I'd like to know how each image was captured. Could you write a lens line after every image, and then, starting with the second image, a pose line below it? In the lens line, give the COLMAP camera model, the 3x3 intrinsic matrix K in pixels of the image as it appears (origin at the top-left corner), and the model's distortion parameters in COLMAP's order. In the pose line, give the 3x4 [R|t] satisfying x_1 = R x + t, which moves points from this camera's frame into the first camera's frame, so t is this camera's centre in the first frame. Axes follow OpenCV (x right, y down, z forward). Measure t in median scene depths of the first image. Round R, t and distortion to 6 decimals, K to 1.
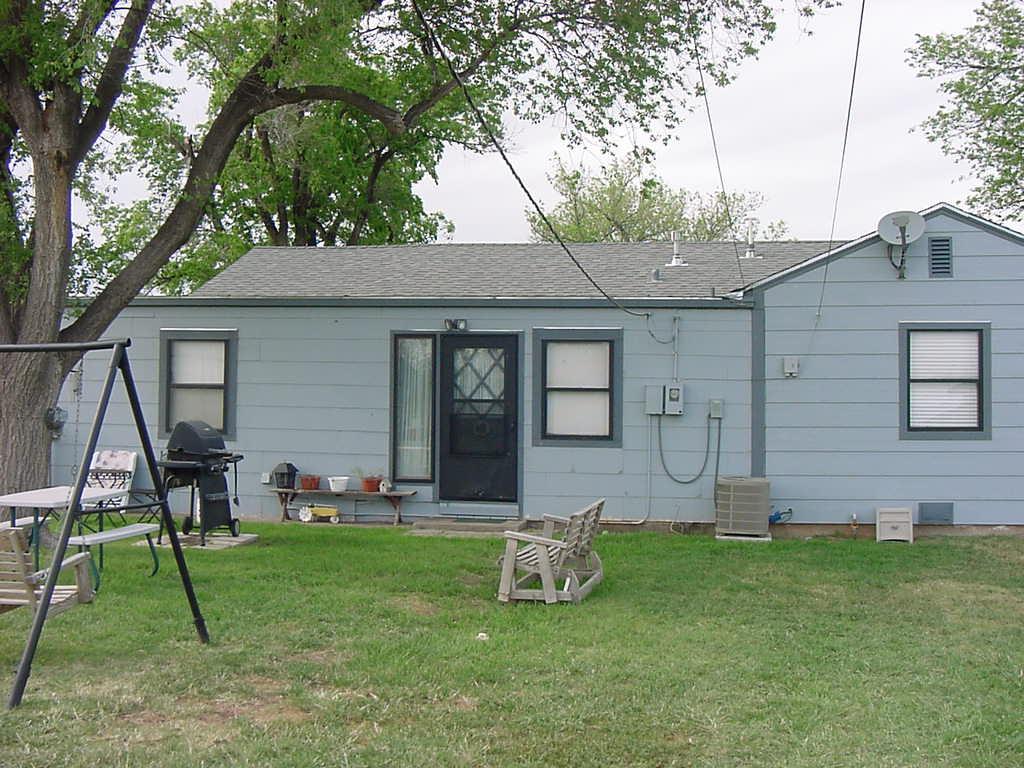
lens RADIAL K [[1331.3, 0, 510.1], [0, 1331.3, 382.8], [0, 0, 1]] dist [-0.196504, 0.000000]
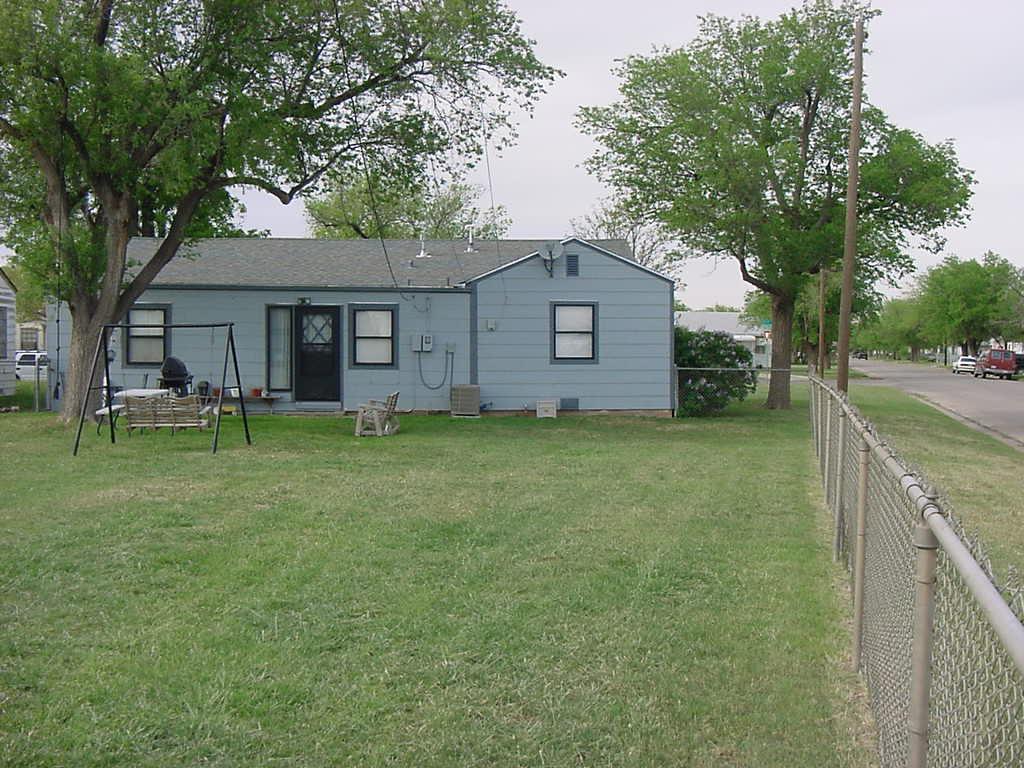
lens RADIAL K [[1331.3, 0, 511.4], [0, 1331.3, 386.6], [0, 0, 1]] dist [-0.196504, 0.000000]
pose [[0.978544, -0.011371, 0.205723, -0.135274], [0.001247, 0.998785, 0.049272, -0.016637], [-0.206034, -0.047958, 0.977369, -0.782291]]
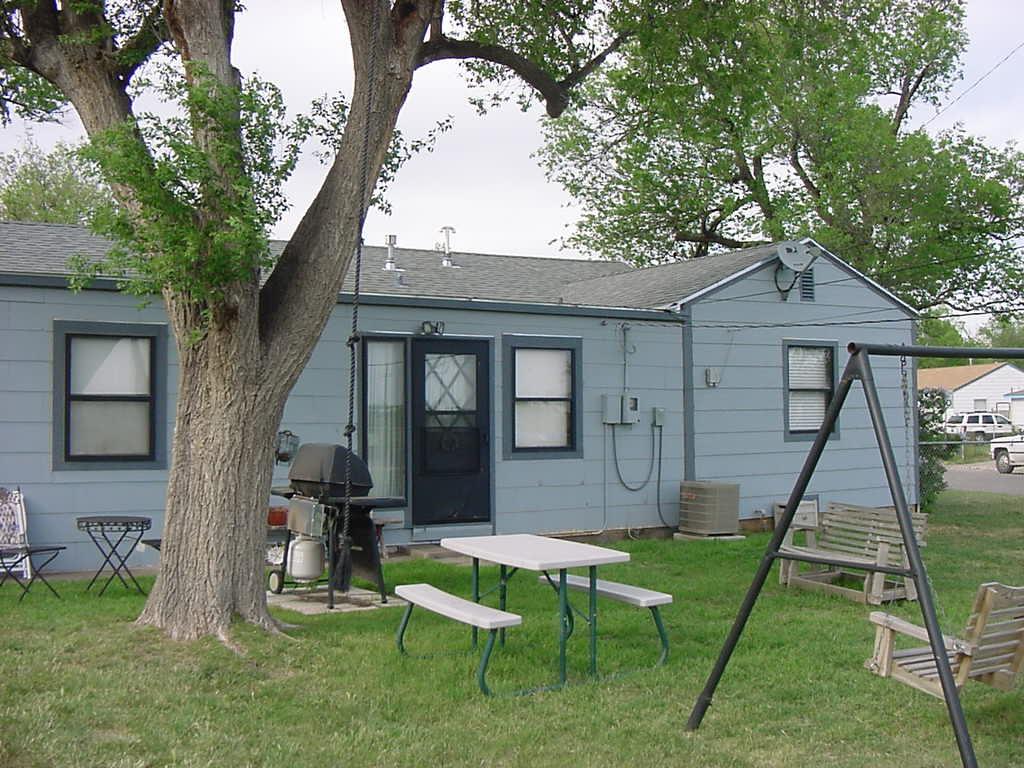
lens RADIAL K [[1331.3, 0, 512.9], [0, 1331.3, 383.2], [0, 0, 1]] dist [-0.196504, 0.000000]
pose [[0.704479, 0.005784, 0.709701, -0.643864], [0.006759, 0.999867, -0.014858, 0.007487], [-0.709692, 0.015264, 0.704346, 0.336870]]
